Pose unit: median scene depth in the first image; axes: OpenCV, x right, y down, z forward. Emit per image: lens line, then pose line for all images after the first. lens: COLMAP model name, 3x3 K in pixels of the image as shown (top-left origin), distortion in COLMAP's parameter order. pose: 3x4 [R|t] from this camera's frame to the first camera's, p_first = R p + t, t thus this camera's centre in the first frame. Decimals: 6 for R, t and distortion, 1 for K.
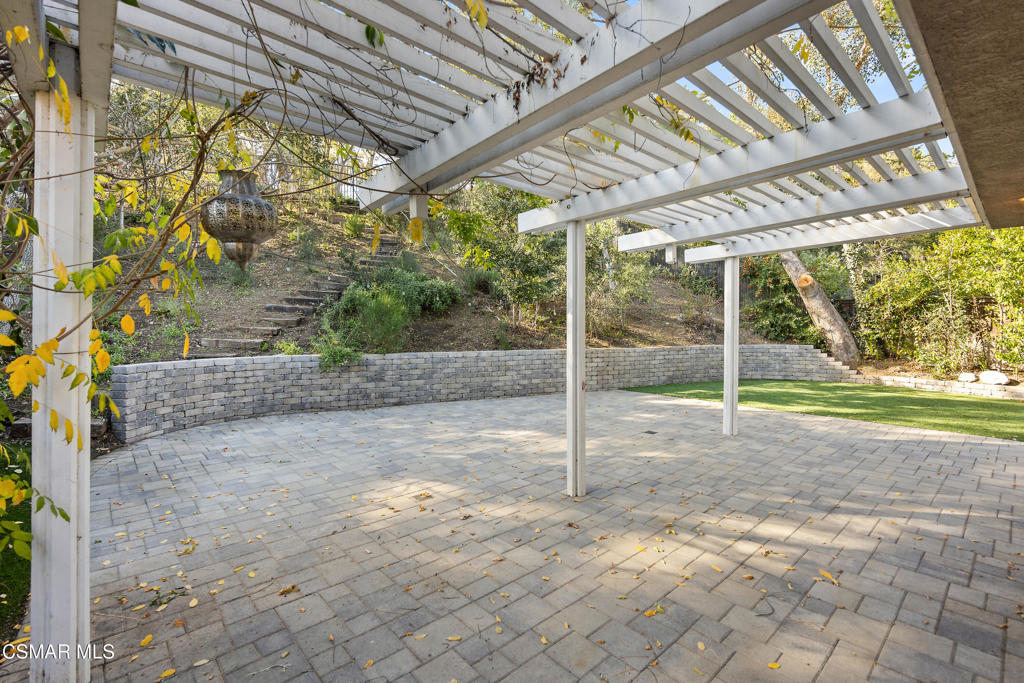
lens RADIAL K [[455.9, 0, 512.0], [0, 455.9, 341.5], [0, 0, 1]] dist [0.005976, -0.000106]
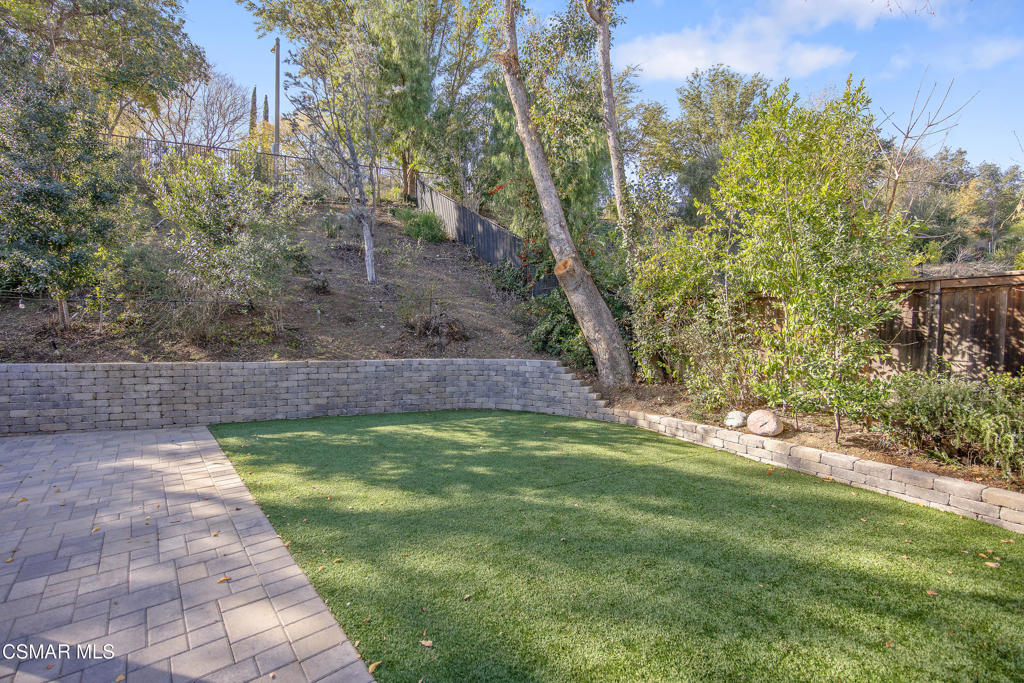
lens RADIAL K [[459.4, 0, 511.0], [0, 459.4, 330.3], [0, 0, 1]] dist [-0.004013, -0.000976]
pose [[0.998813, 0.010631, -0.047543, 0.737368], [-0.012400, 0.999236, -0.037072, -0.013286], [0.047113, 0.037618, 0.998181, 0.380043]]
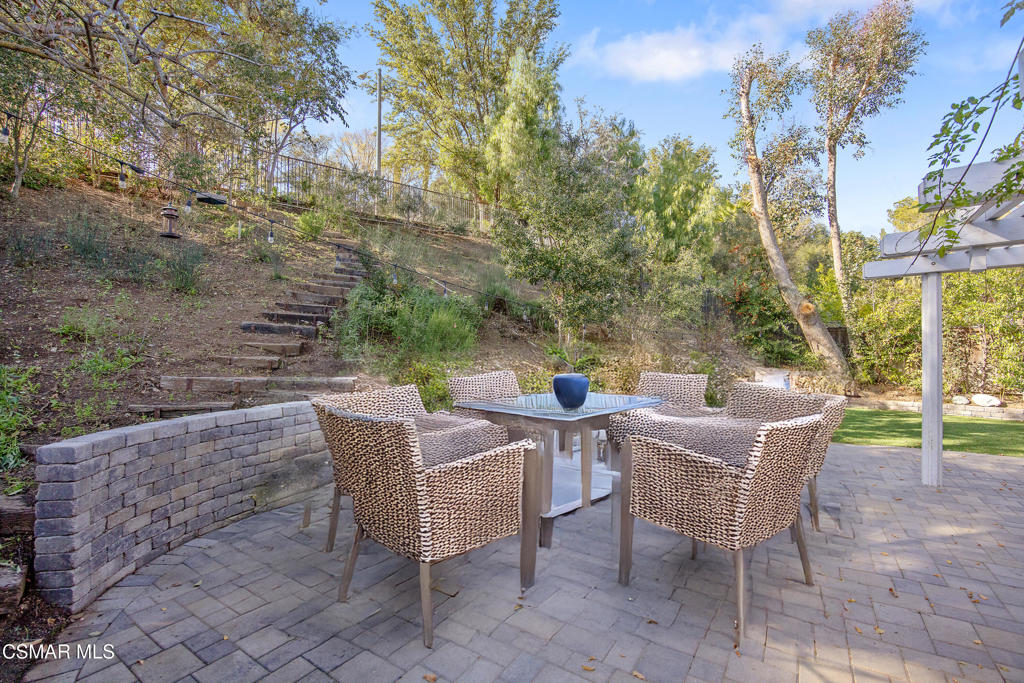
lens RADIAL K [[446.9, 0, 510.1], [0, 446.9, 355.9], [0, 0, 1]] dist [-0.016476, 0.000364]
pose [[0.968433, -0.002646, 0.249260, -0.300627], [0.008392, 0.999723, -0.021990, -0.013329], [-0.249133, 0.023387, 0.968187, 0.262084]]
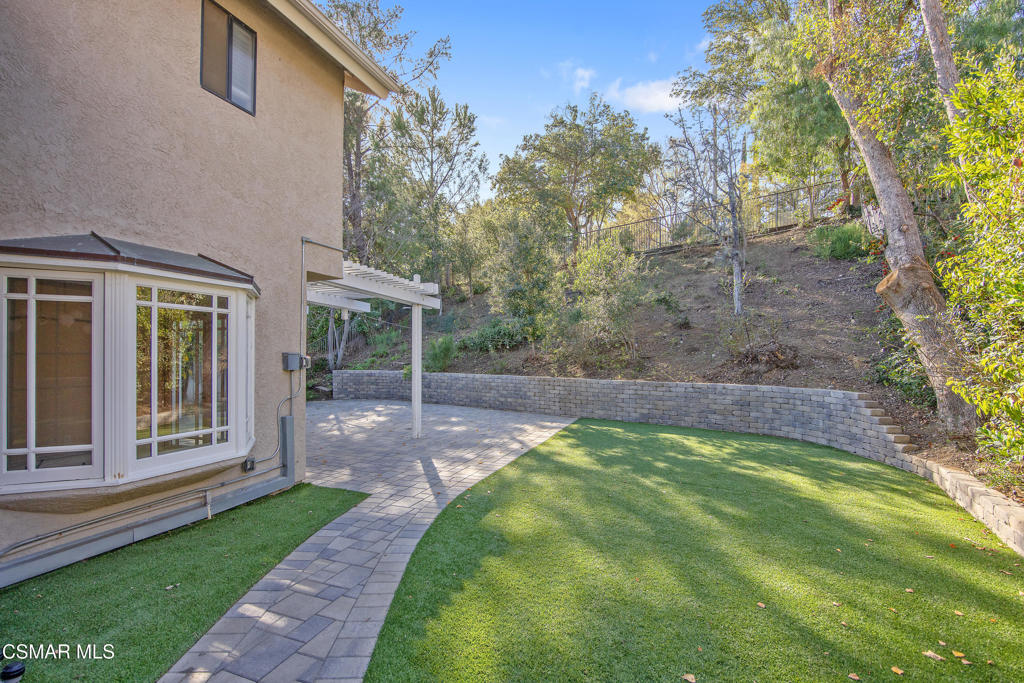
lens RADIAL K [[455.9, 0, 512.0], [0, 455.9, 341.5], [0, 0, 1]] dist [0.005976, -0.000106]
pose [[0.460222, -0.024885, -0.887455, 1.154790], [-0.037384, 0.998177, -0.047377, -0.016017], [0.887016, 0.054980, 0.458453, 0.393771]]
